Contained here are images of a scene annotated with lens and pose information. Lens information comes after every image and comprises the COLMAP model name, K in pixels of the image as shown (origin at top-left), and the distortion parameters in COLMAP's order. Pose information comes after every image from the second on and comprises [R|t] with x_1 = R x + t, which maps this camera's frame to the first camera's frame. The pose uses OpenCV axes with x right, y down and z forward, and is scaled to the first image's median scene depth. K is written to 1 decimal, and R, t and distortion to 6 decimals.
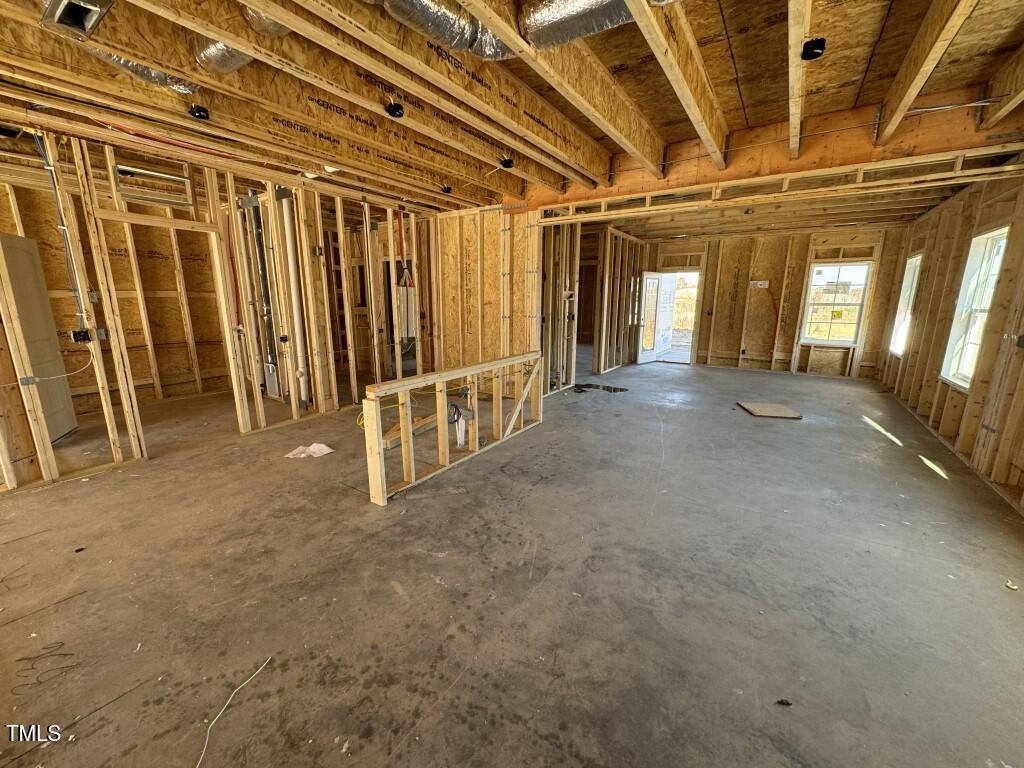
lens RADIAL K [[406.9, 0, 513.7], [0, 406.9, 387.2], [0, 0, 1]] dist [-0.001821, 0.000239]
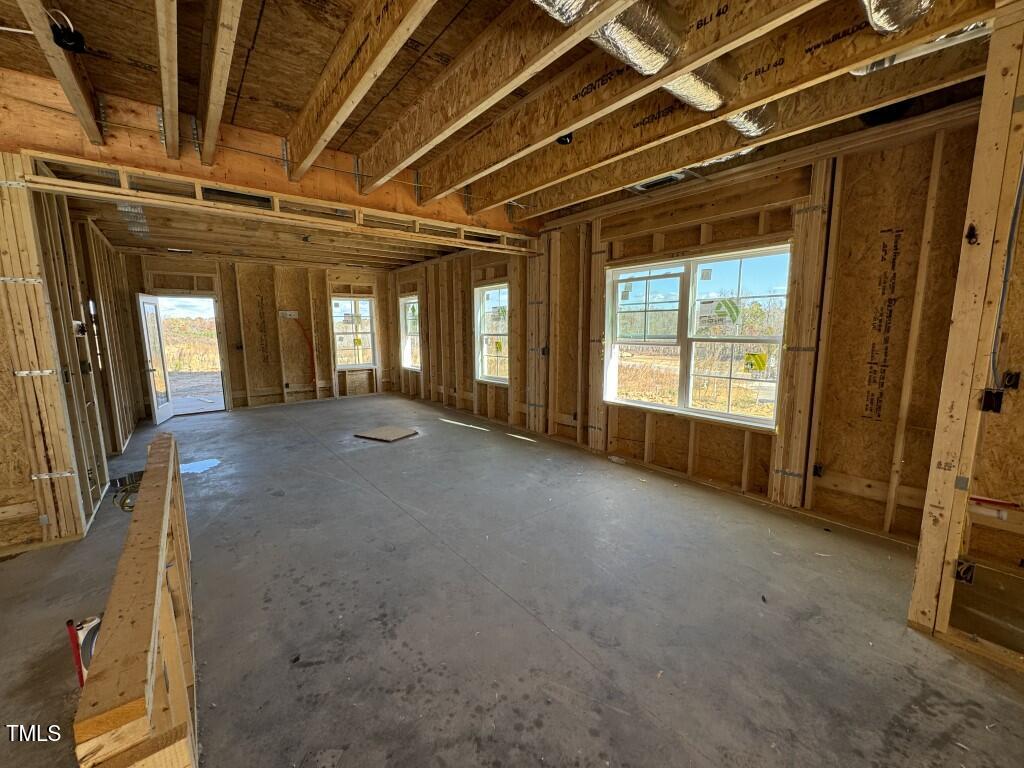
lens RADIAL K [[406.9, 0, 504.4], [0, 406.9, 389.2], [0, 0, 1]] dist [-0.001821, 0.000239]
pose [[0.307501, -0.153403, 0.939101, -0.257879], [0.214328, 0.972725, 0.088716, -0.086469], [-0.927096, 0.173995, 0.331993, 0.358936]]
